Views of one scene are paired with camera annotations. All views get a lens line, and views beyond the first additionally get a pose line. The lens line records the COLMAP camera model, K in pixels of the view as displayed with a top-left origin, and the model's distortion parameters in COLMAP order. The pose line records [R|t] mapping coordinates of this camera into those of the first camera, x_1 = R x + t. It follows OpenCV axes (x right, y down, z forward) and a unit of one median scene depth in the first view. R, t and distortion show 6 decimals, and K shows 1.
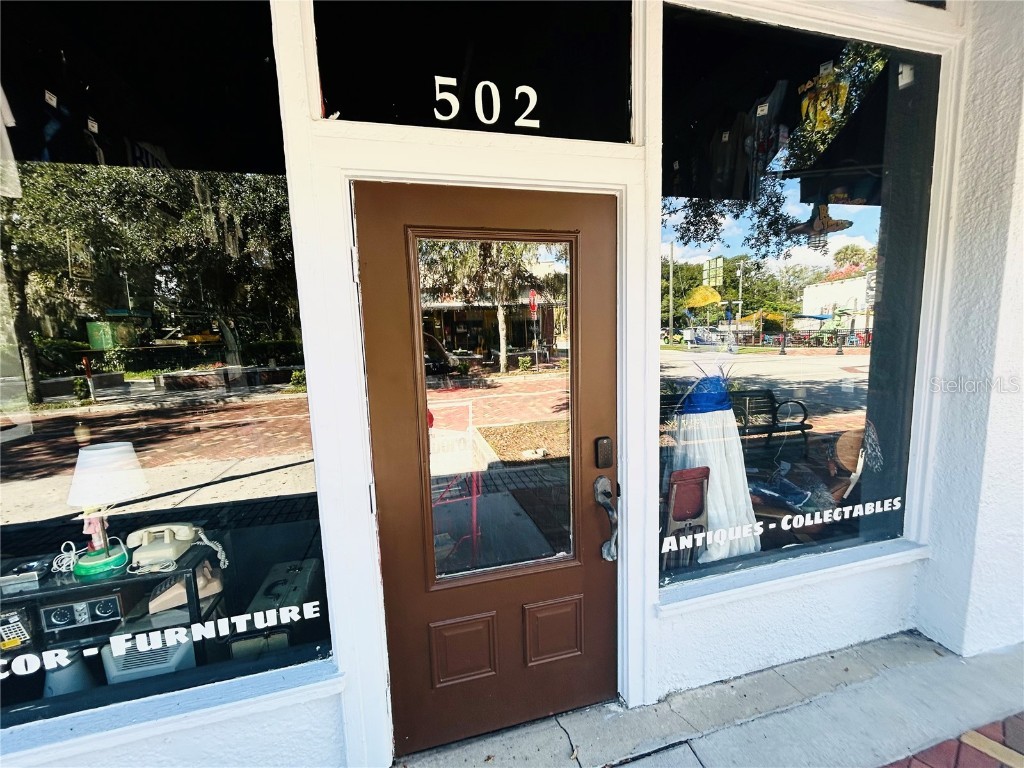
lens RADIAL K [[414.7, 0, 515.5], [0, 414.7, 383.5], [0, 0, 1]] dist [0.001307, 0.000551]
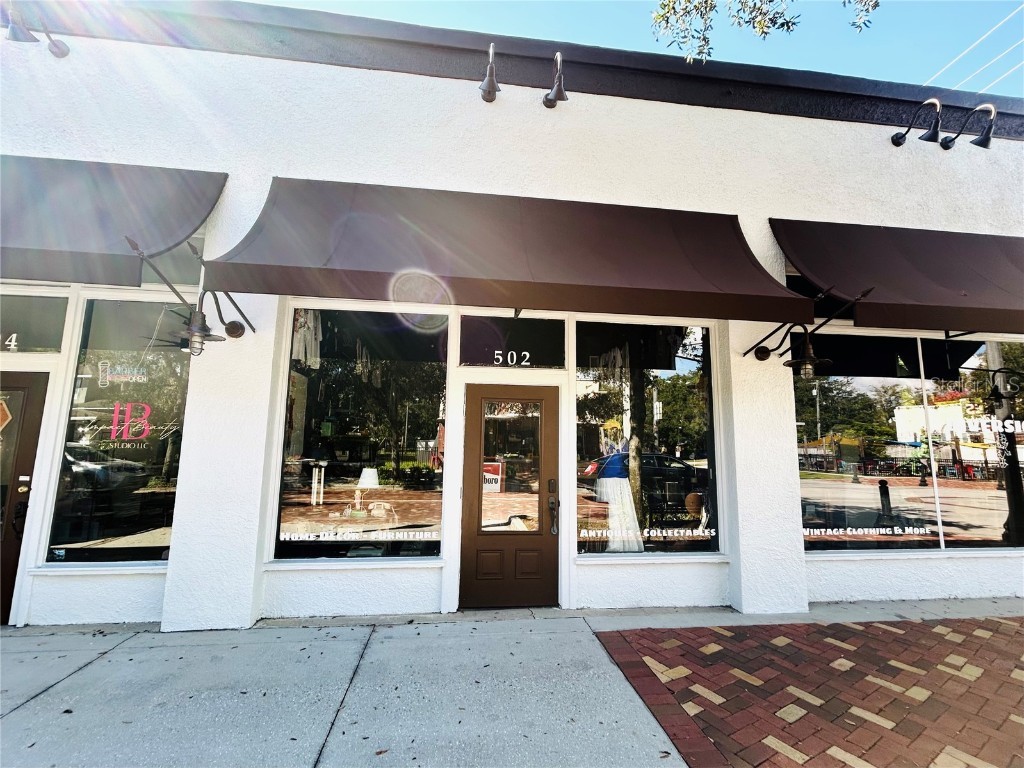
lens RADIAL K [[453.7, 0, 515.1], [0, 453.7, 387.7], [0, 0, 1]] dist [-0.000260, -0.000072]
pose [[0.990196, 0.030766, -0.136252, 0.345327], [-0.062958, 0.969044, -0.238728, 0.258885], [0.124690, 0.244966, 0.961480, -1.766198]]
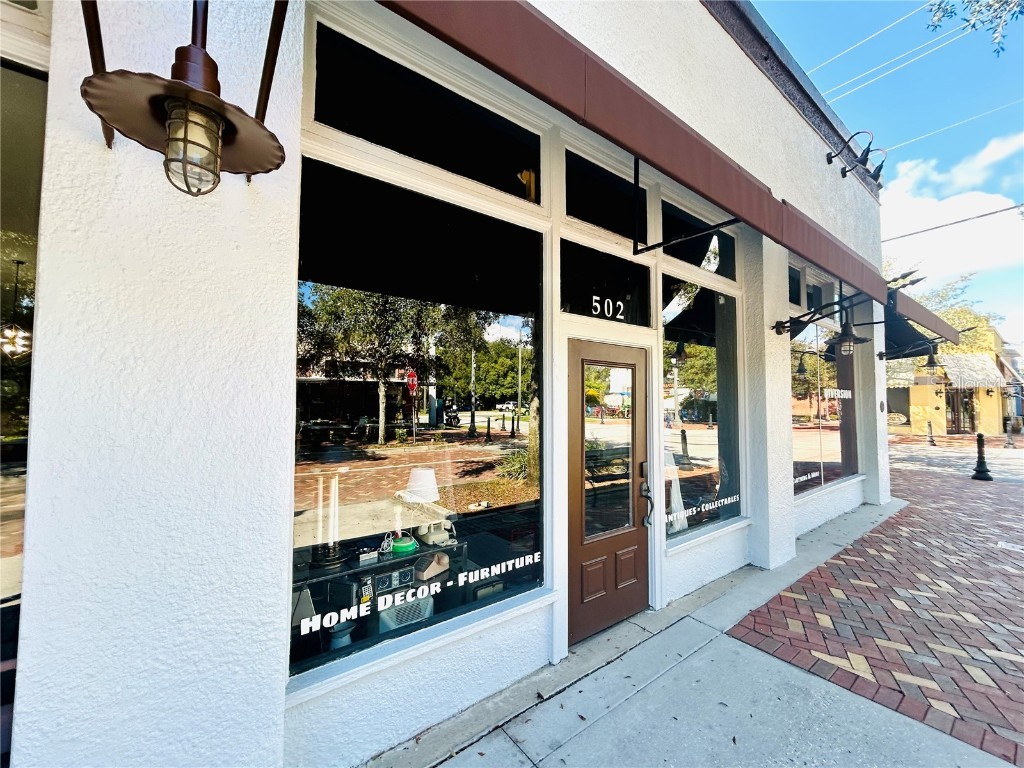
lens RADIAL K [[407.5, 0, 510.2], [0, 407.5, 391.2], [0, 0, 1]] dist [-0.000349, -0.000181]
pose [[0.925684, 0.045371, 0.375566, -1.168625], [0.015649, 0.987339, -0.157848, 0.092441], [-0.377973, 0.151995, 0.913255, -0.634985]]
